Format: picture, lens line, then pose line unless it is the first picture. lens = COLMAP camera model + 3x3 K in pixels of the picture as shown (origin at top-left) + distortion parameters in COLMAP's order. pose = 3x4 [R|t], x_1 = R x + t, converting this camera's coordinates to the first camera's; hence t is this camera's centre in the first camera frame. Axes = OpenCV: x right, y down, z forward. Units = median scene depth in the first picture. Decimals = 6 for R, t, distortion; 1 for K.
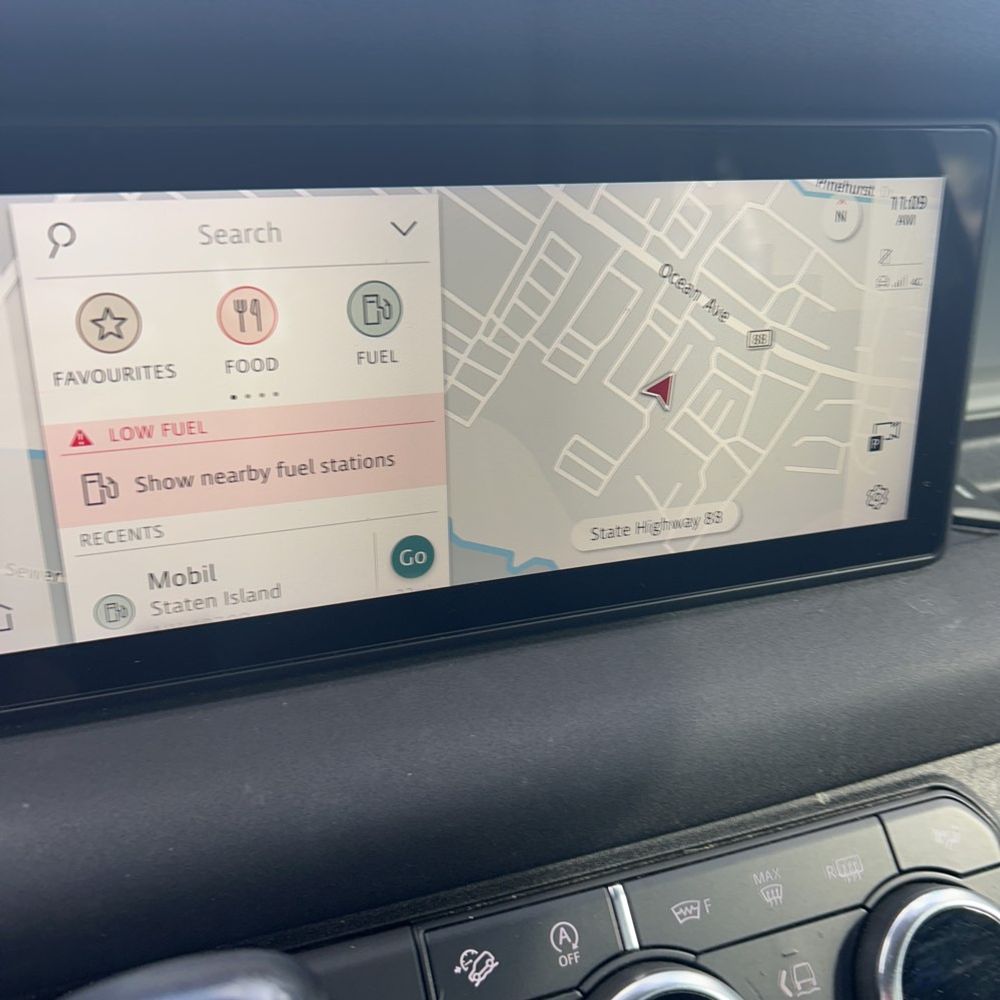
lens RADIAL K [[1031.4, 0, 496.2], [0, 1031.4, 512.6], [0, 0, 1]] dist [0.012891, -0.010833]
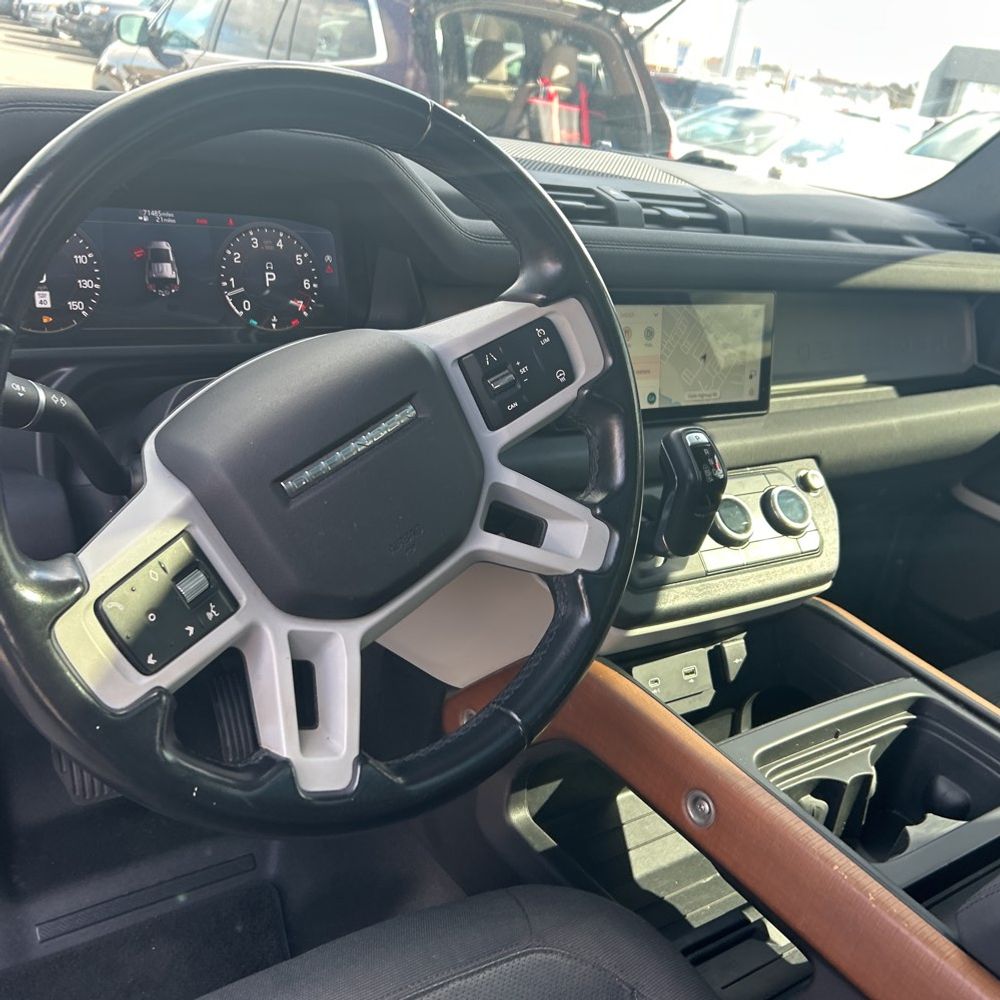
lens RADIAL K [[1010.0, 0, 500.0], [0, 1010.0, 500.0], [0, 0, 1]] dist [0.084318, -0.160094]
pose [[0.966401, -0.028844, 0.255414, -1.585392], [0.062434, 0.990266, -0.124398, 0.844794], [-0.249340, 0.136165, 0.958795, -2.406568]]
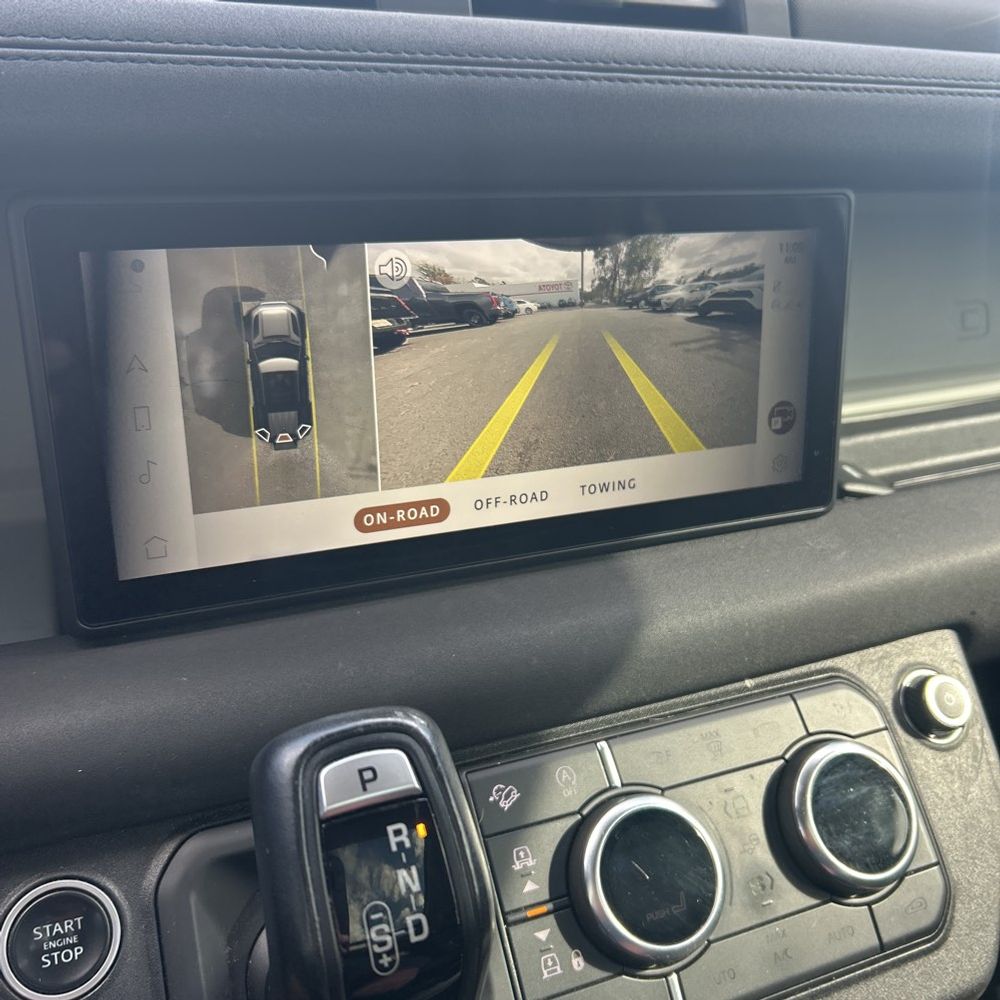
lens RADIAL K [[1010.0, 0, 500.0], [0, 1010.0, 500.0], [0, 0, 1]] dist [0.084318, -0.160094]
pose [[0.998021, -0.027128, 0.056731, -0.084427], [0.030482, 0.997786, -0.059113, 0.114438], [-0.055002, 0.060725, 0.996638, -0.345021]]
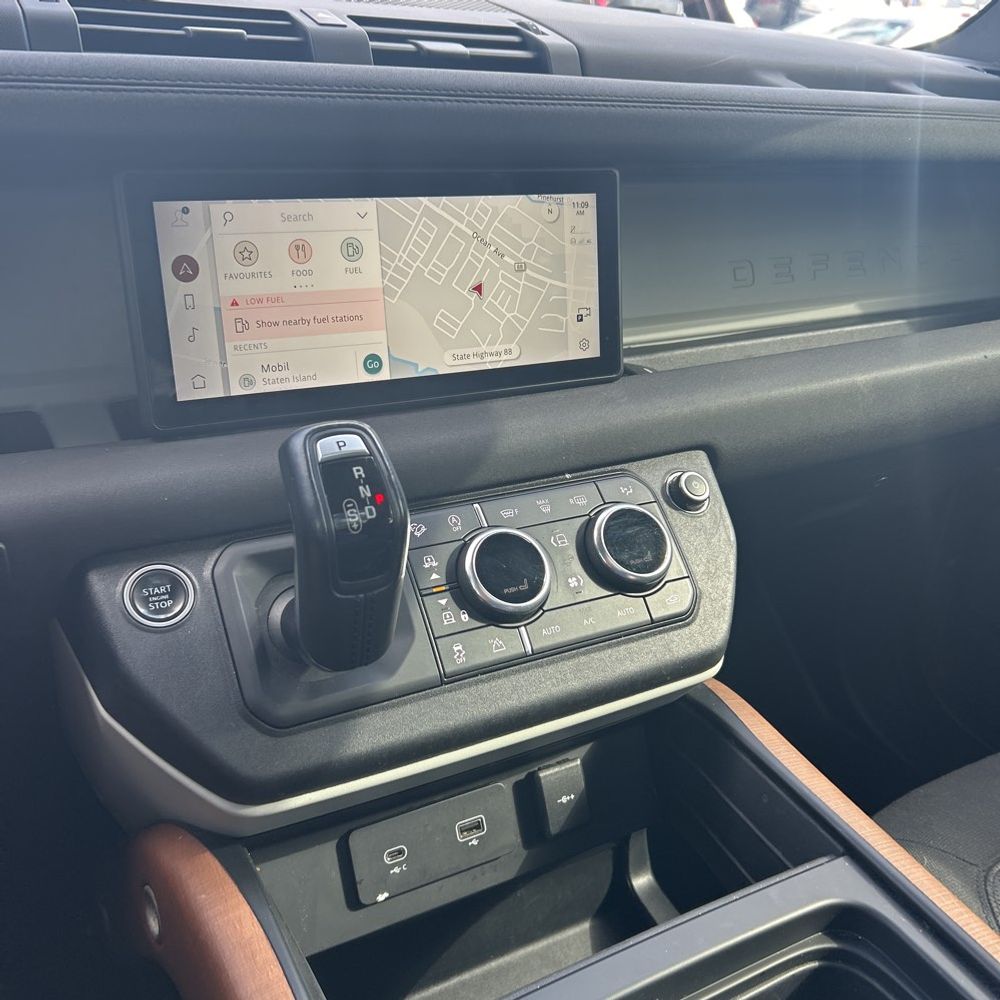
lens RADIAL K [[1010.0, 0, 500.0], [0, 1010.0, 500.0], [0, 0, 1]] dist [0.084318, -0.160094]
pose [[0.987809, -0.073543, 0.137206, -0.128893], [0.086847, 0.991811, -0.093641, 0.552201], [-0.129196, 0.104416, 0.986106, -1.138309]]
